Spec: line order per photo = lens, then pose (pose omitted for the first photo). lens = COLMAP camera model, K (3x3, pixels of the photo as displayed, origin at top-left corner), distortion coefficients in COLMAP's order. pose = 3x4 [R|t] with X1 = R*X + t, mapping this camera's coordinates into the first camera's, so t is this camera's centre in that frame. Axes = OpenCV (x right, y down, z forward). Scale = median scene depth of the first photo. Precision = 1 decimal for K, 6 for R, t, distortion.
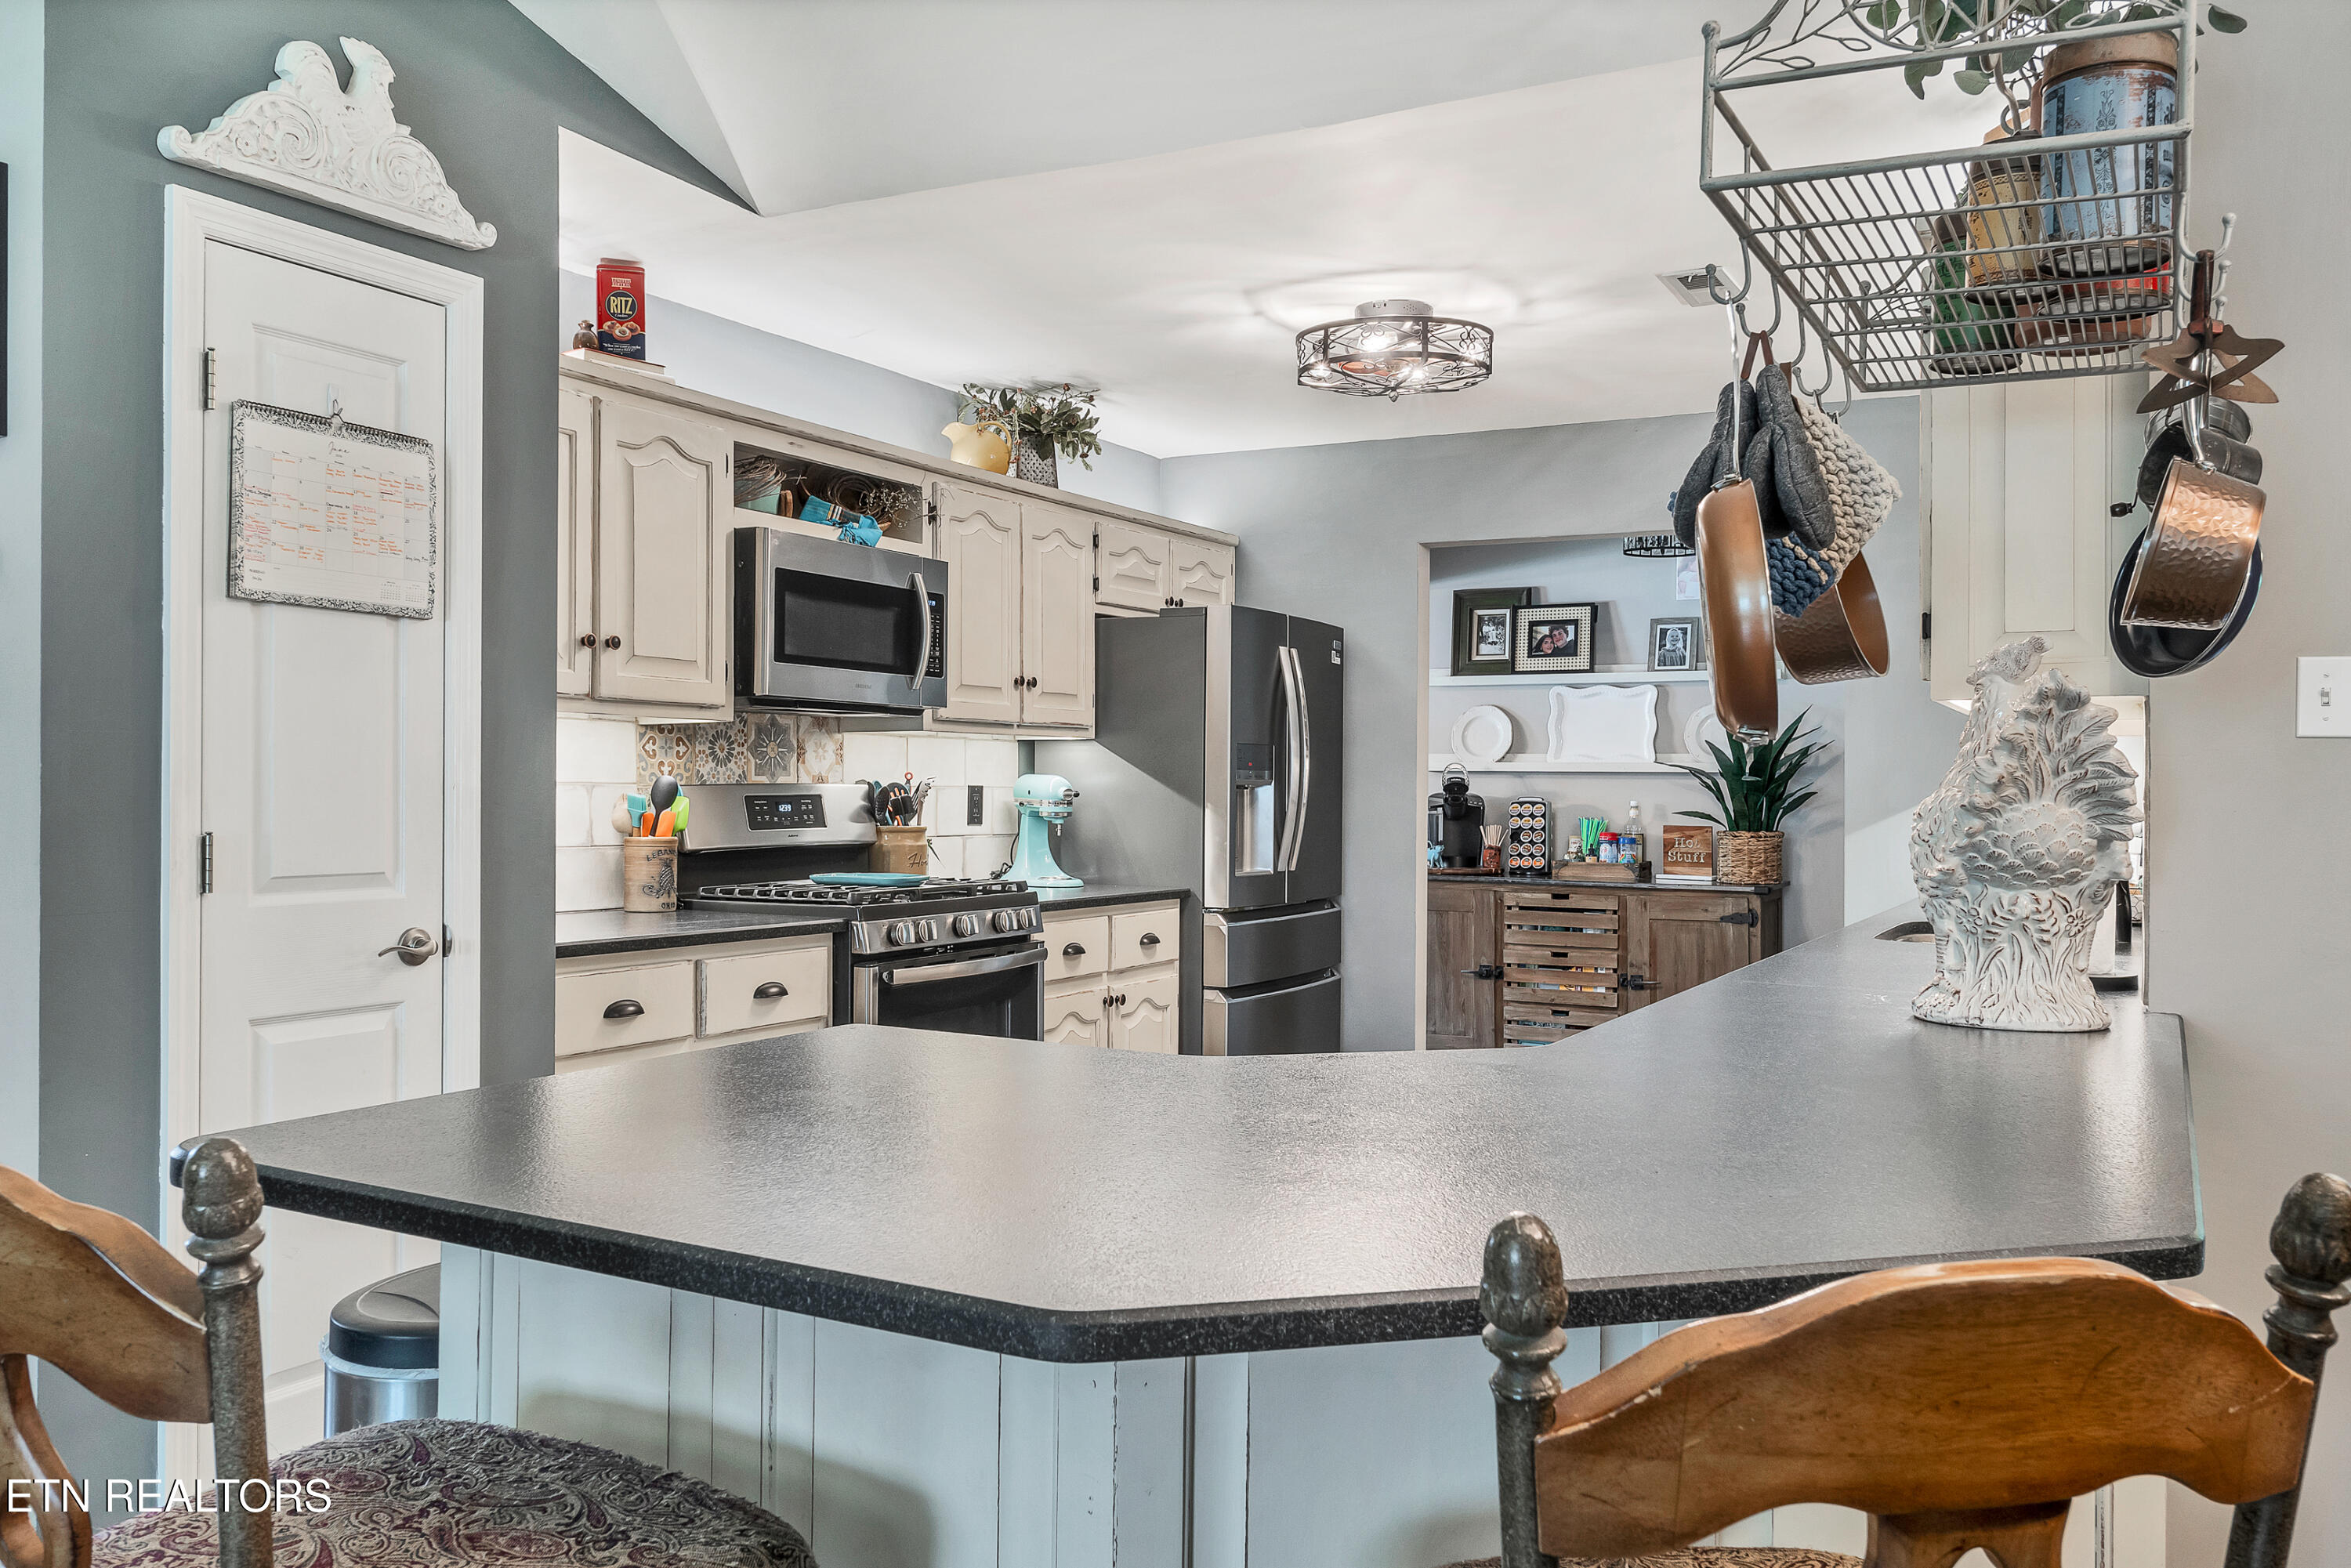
lens RADIAL K [[1842.3, 0, 1175.5], [0, 1842.3, 784.0], [0, 0, 1]] dist [0.001211, 0.000752]
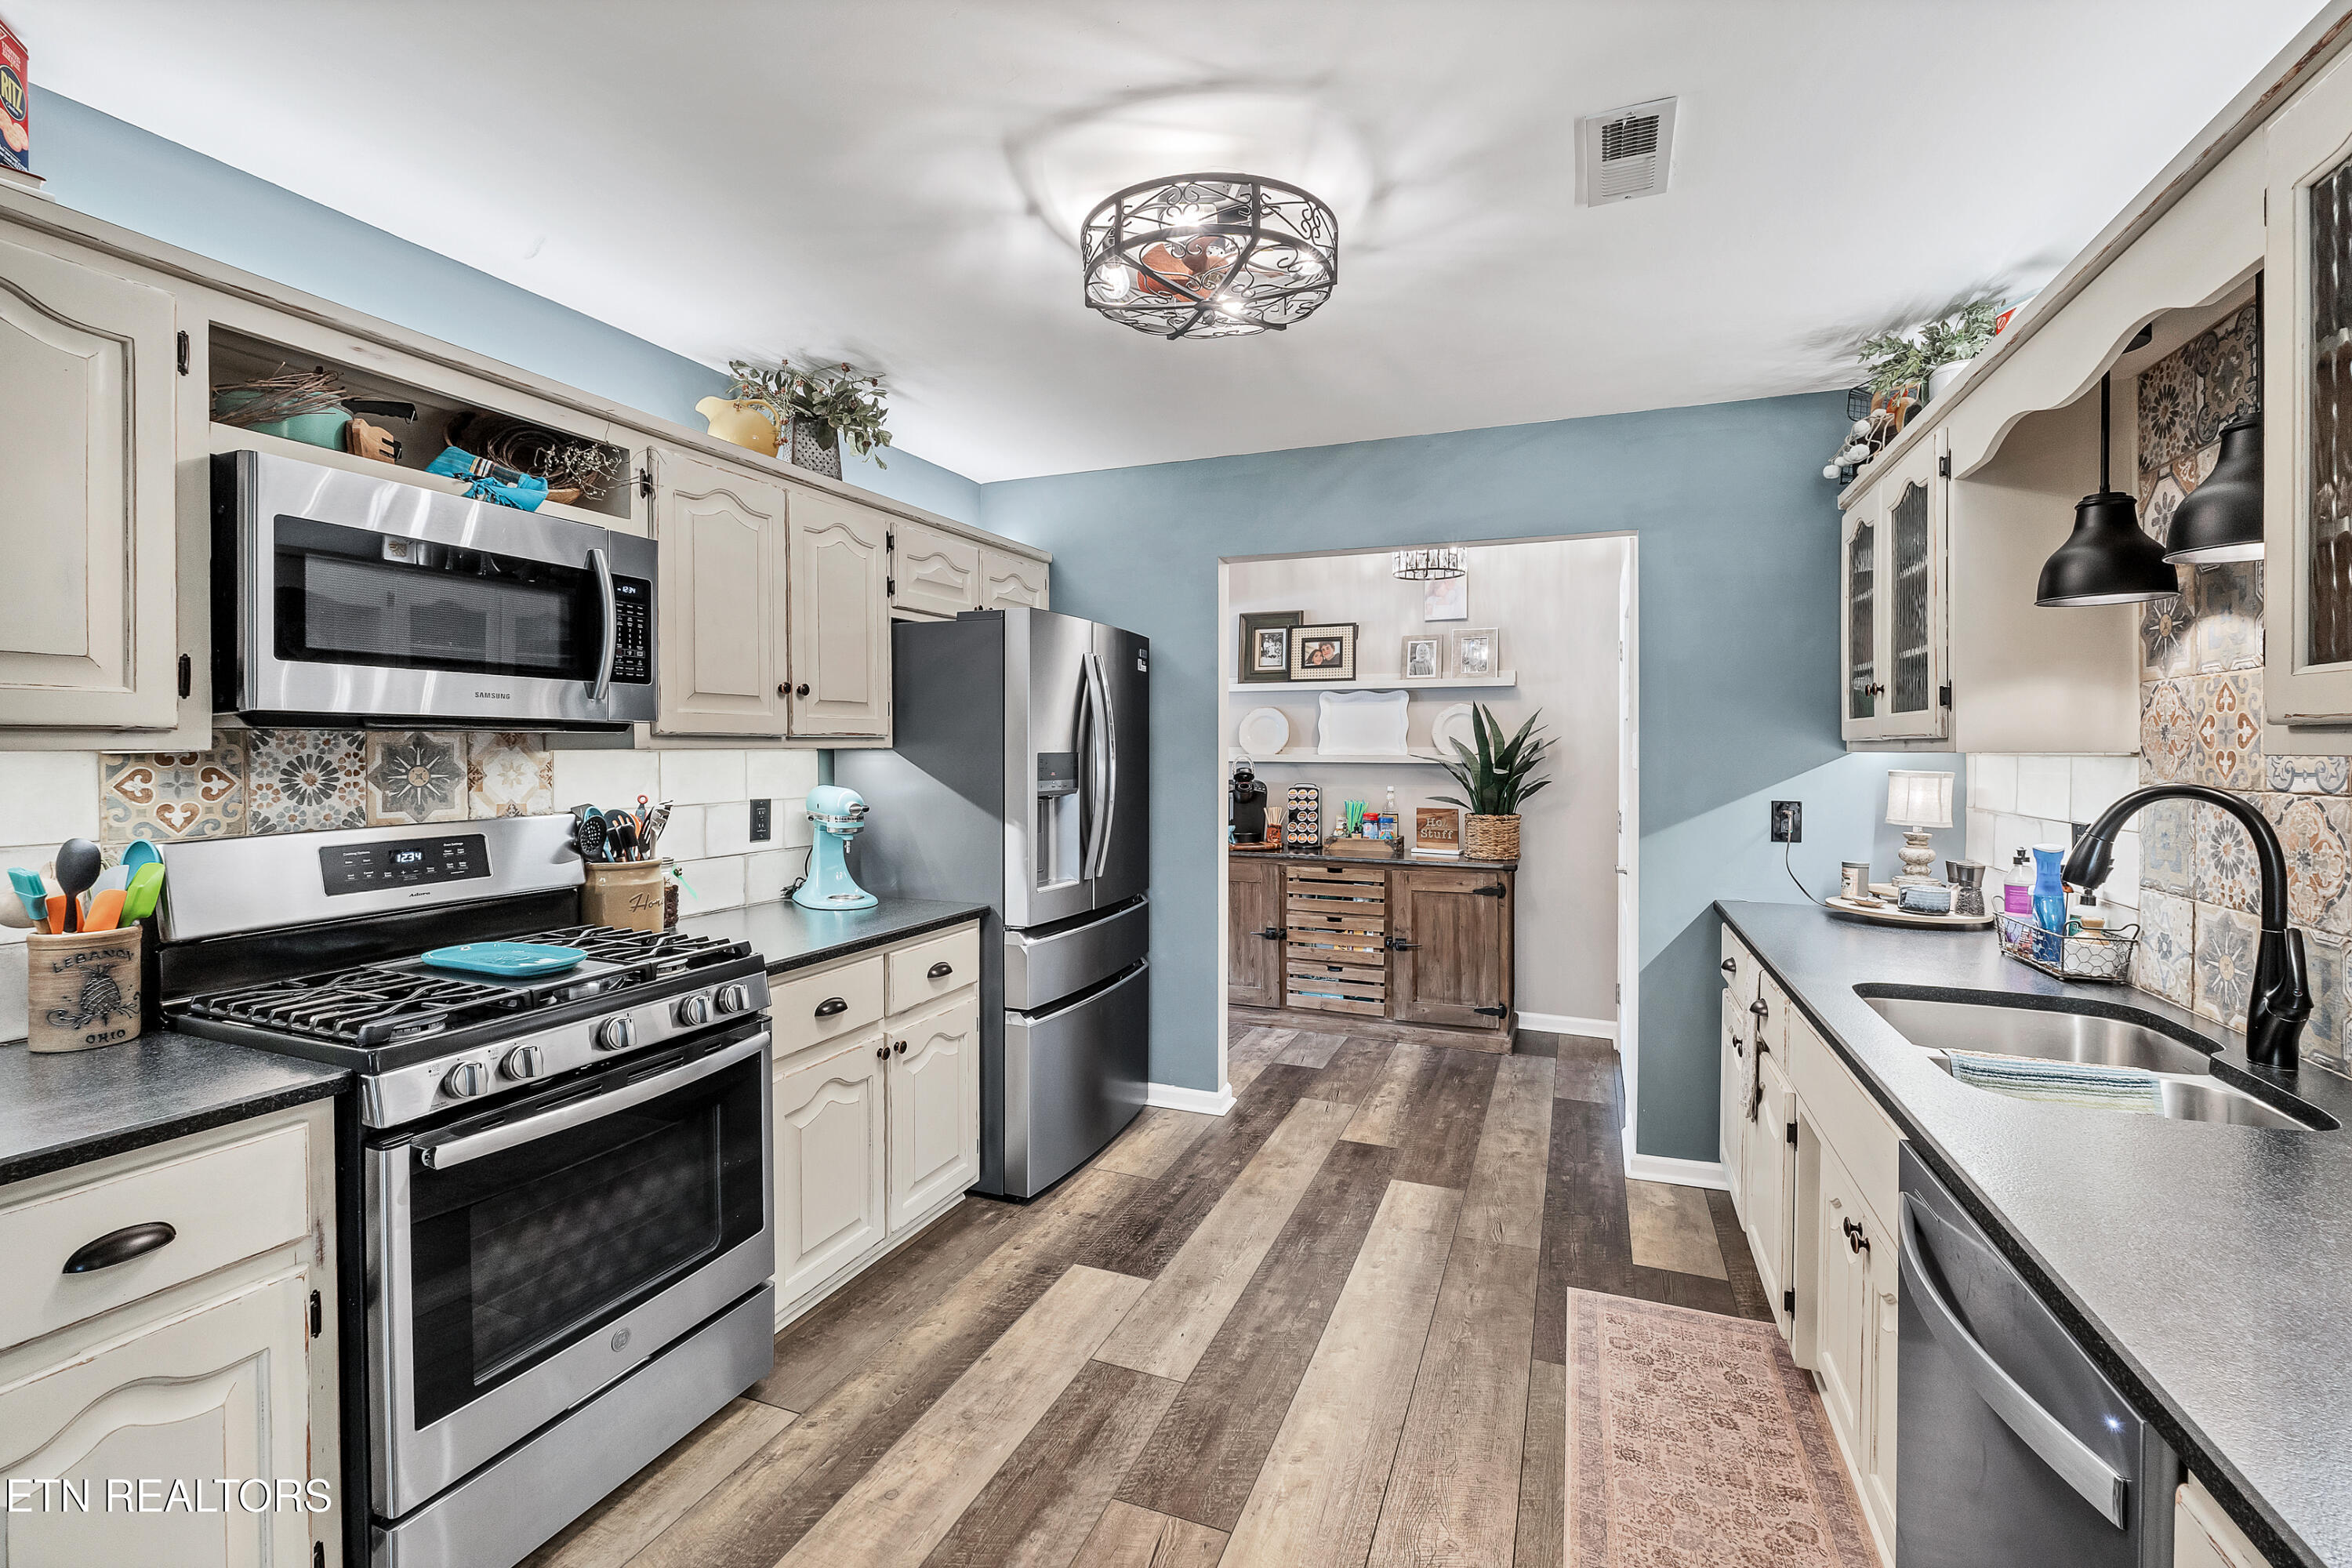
lens RADIAL K [[1015.2, 0, 1170.4], [0, 1015.2, 755.9], [0, 0, 1]] dist [-0.003231, -0.000798]
pose [[0.994115, -0.008791, 0.107970, 0.044177], [0.007636, 0.999909, 0.011107, -0.025588], [-0.108058, -0.010217, 0.994092, 0.462987]]
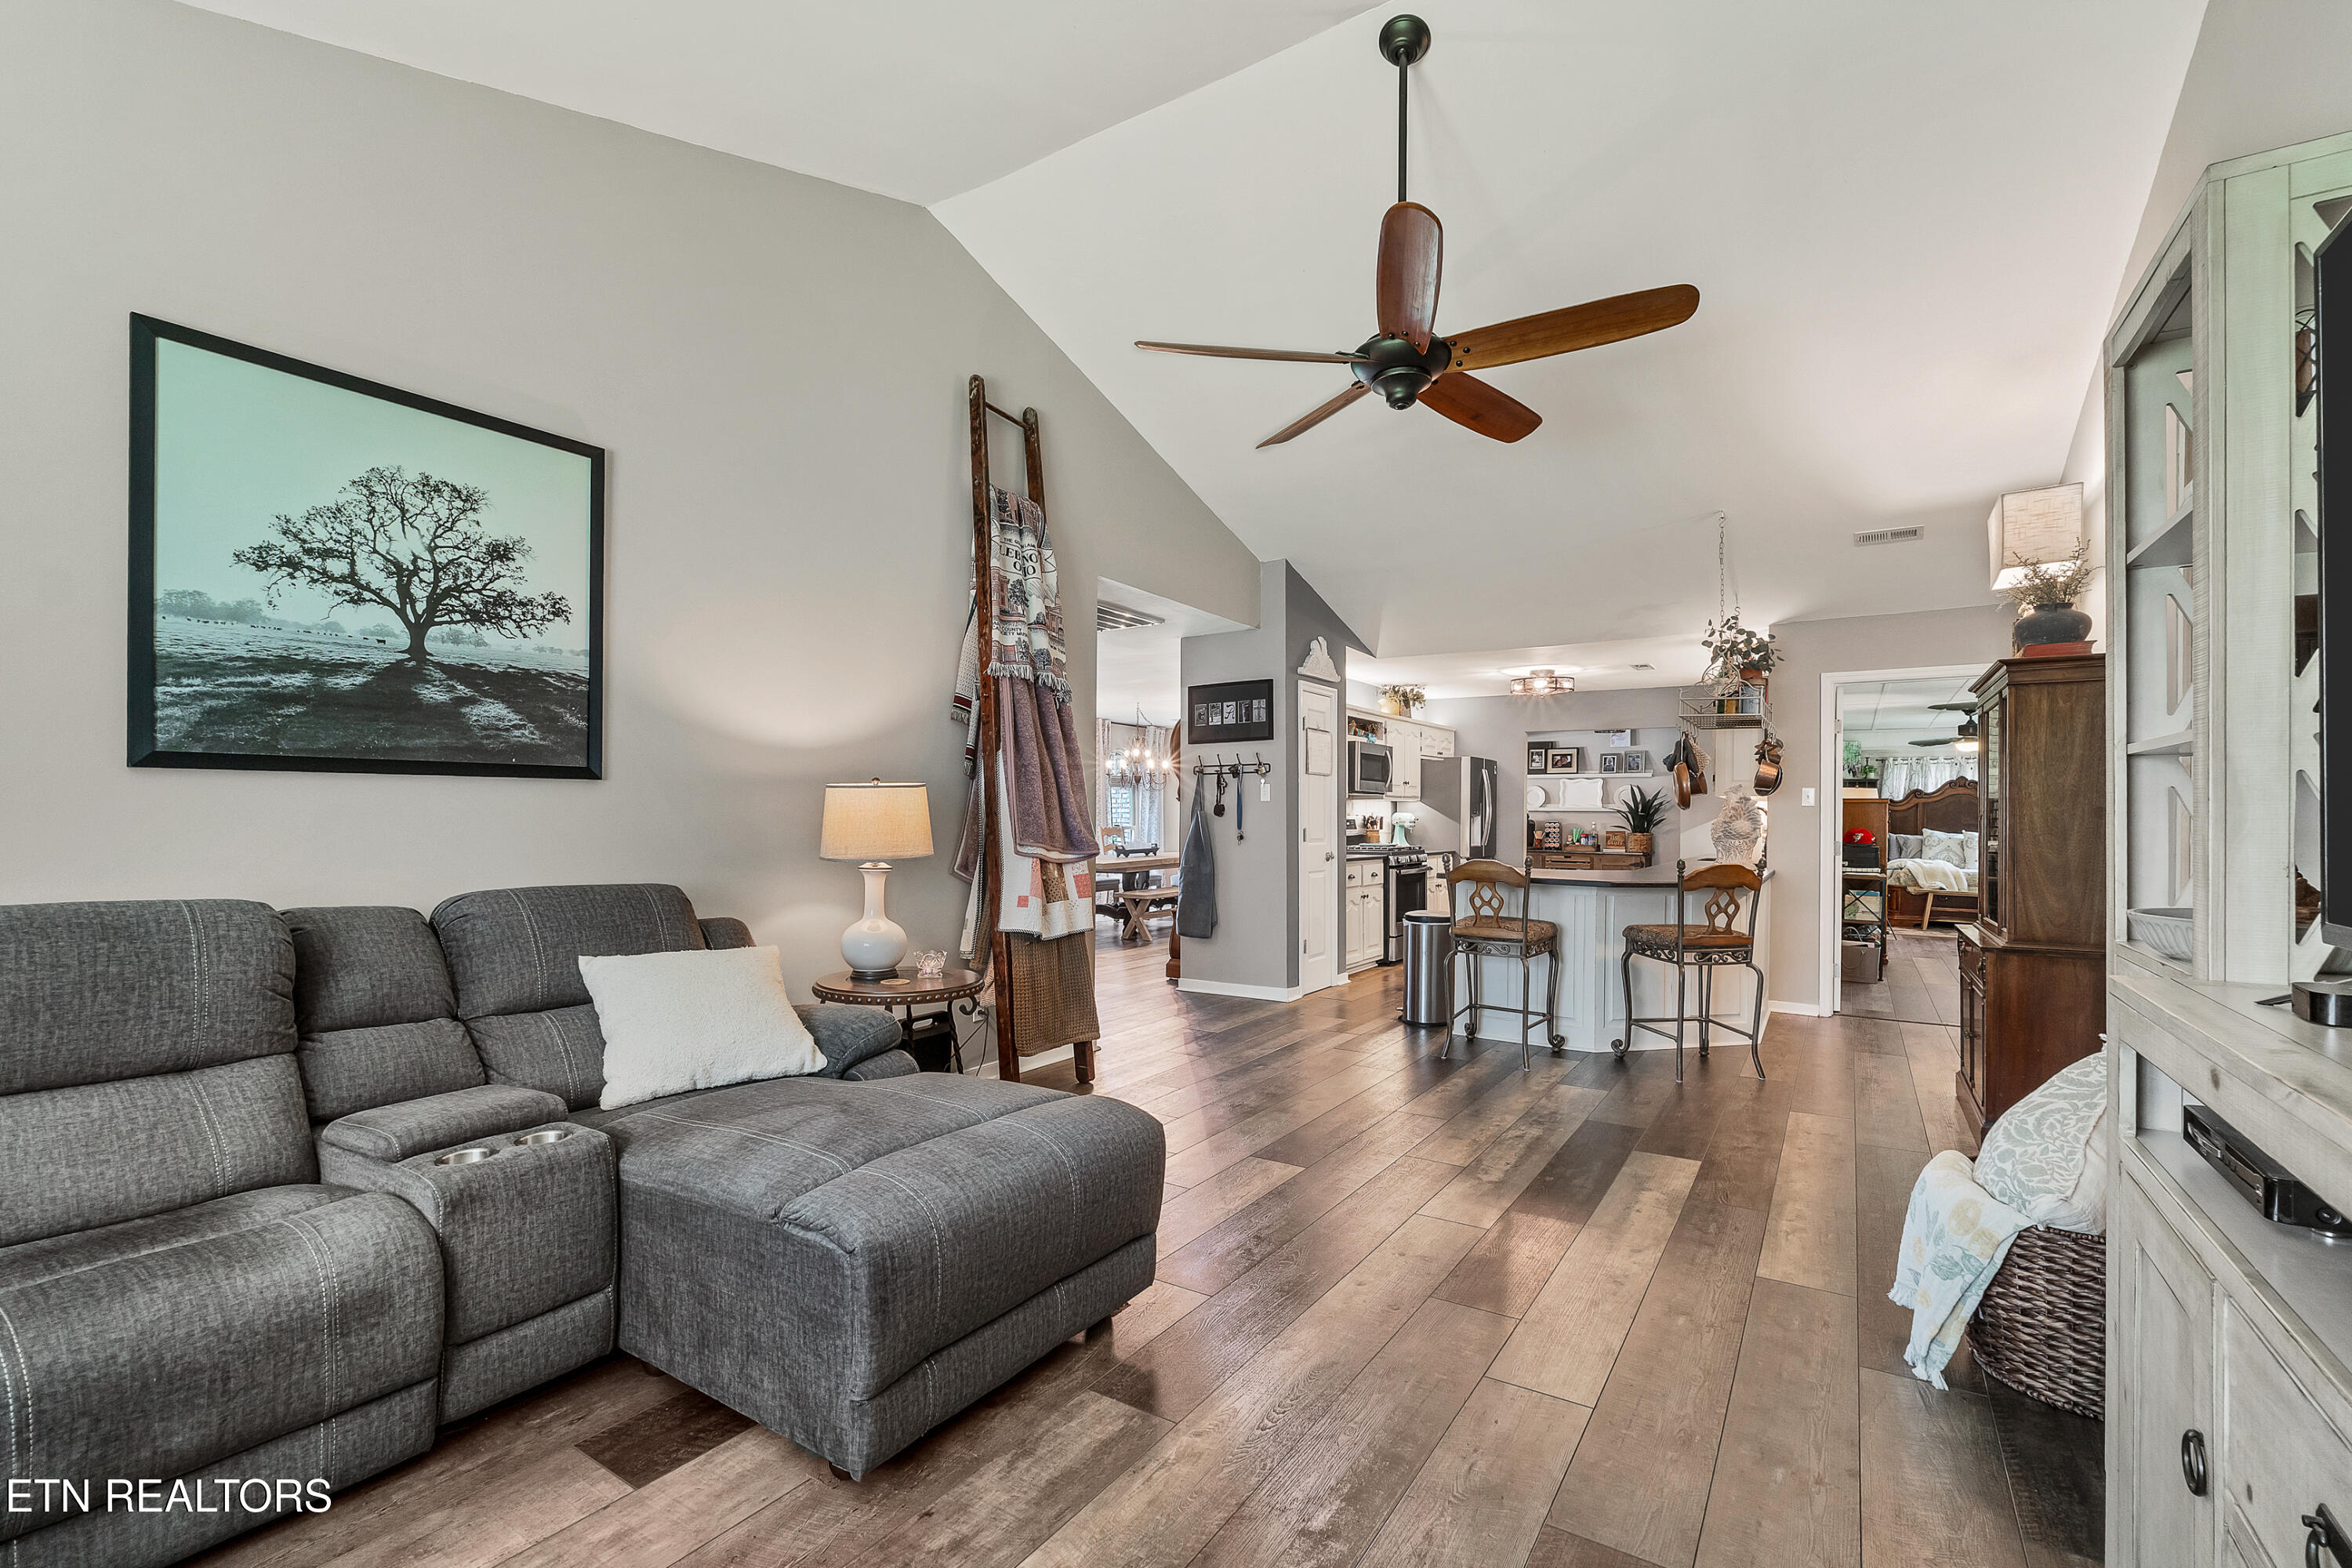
lens RADIAL K [[1037.0, 0, 1177.5], [0, 1037.0, 812.8], [0, 0, 1]] dist [-0.000915, -0.000093]
pose [[0.996935, -0.001130, -0.078225, -0.308077], [0.000931, 0.999996, -0.002587, -0.000859], [0.078228, 0.002507, 0.996932, -0.712579]]
